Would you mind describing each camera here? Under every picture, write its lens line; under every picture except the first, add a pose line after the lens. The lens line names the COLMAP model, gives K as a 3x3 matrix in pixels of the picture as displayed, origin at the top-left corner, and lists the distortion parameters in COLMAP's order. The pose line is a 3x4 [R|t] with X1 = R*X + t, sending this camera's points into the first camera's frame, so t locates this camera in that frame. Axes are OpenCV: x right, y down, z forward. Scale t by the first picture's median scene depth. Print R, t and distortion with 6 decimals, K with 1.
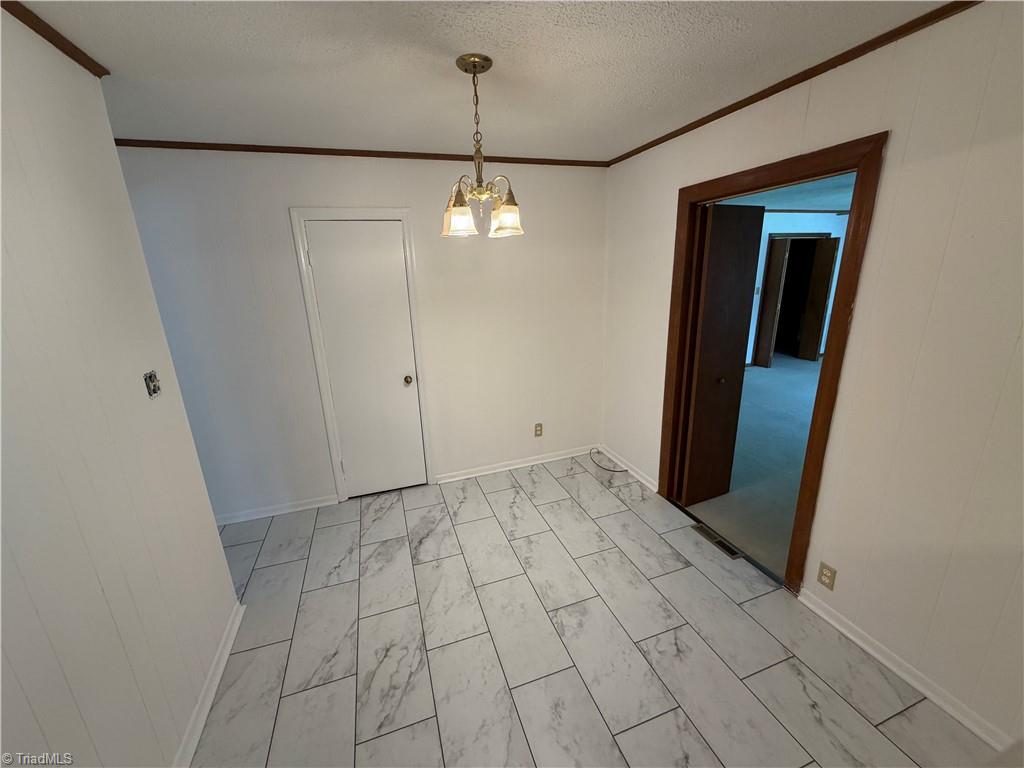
lens RADIAL K [[407.7, 0, 509.3], [0, 407.7, 385.2], [0, 0, 1]] dist [0.000662, -0.000136]
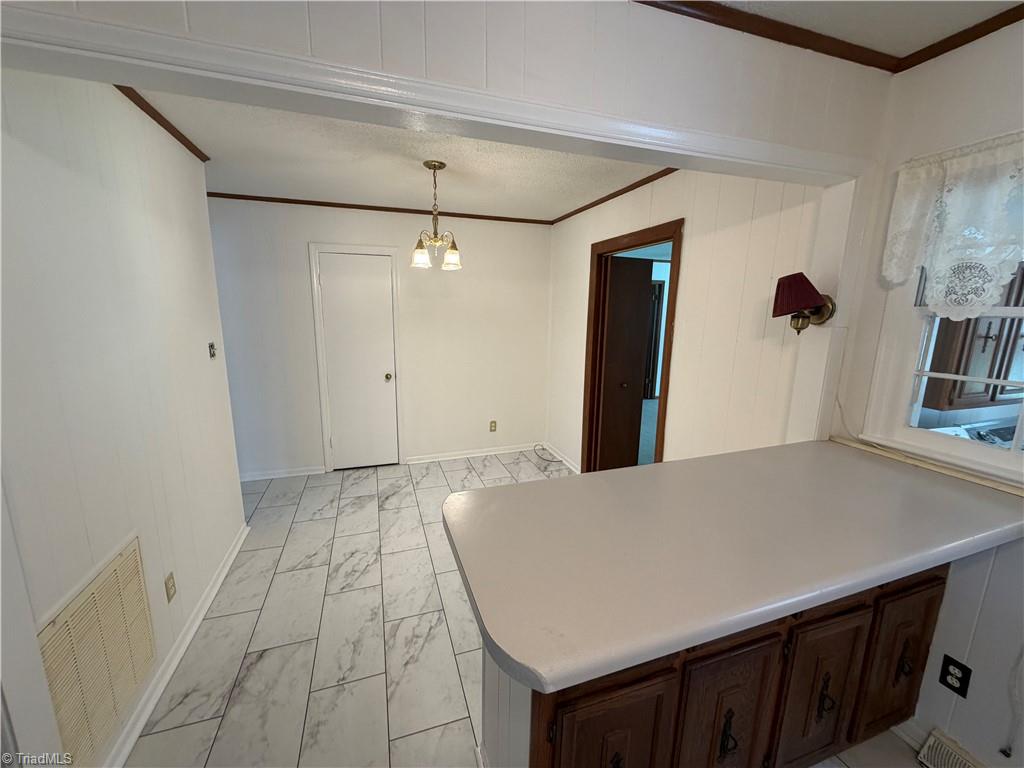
lens RADIAL K [[407.7, 0, 509.3], [0, 407.7, 385.2], [0, 0, 1]] dist [0.000662, -0.000136]
pose [[0.998828, 0.047673, 0.008386, 0.143007], [-0.046728, 0.994852, -0.089928, 0.130314], [-0.012630, 0.089430, 0.995913, -0.325096]]
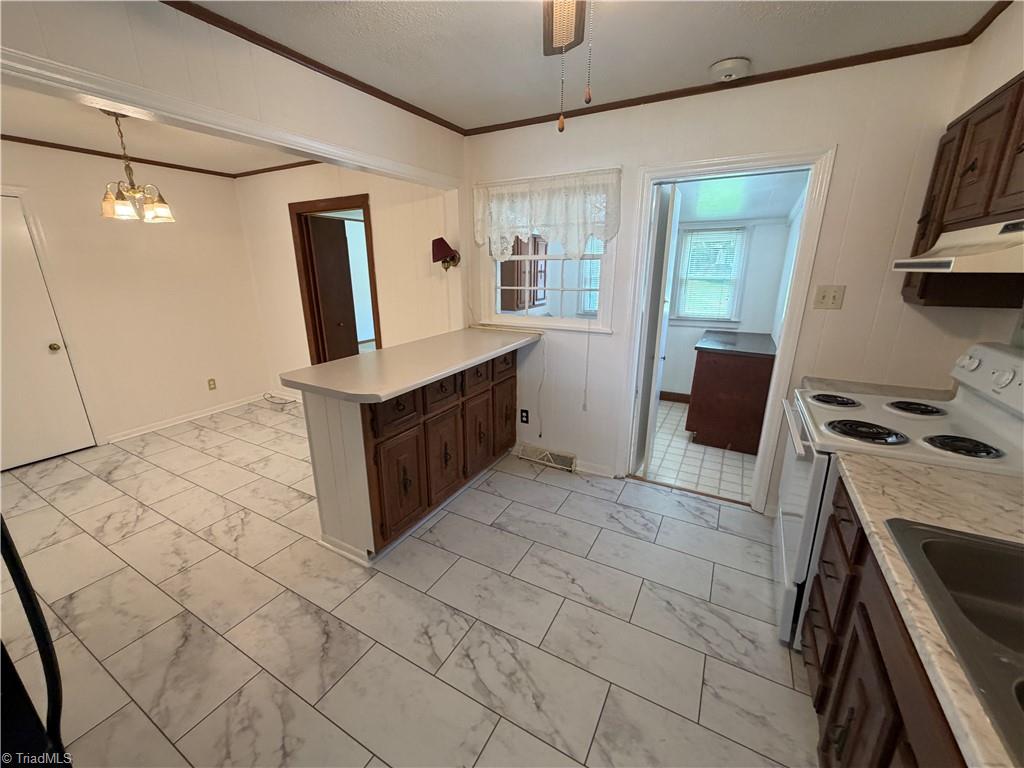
lens RADIAL K [[407.7, 0, 509.3], [0, 407.7, 385.2], [0, 0, 1]] dist [0.000662, -0.000136]
pose [[0.738969, -0.158653, 0.654793, -0.096741], [0.163423, 0.985064, 0.054244, 0.263133], [-0.653619, 0.066924, 0.753859, -0.692643]]
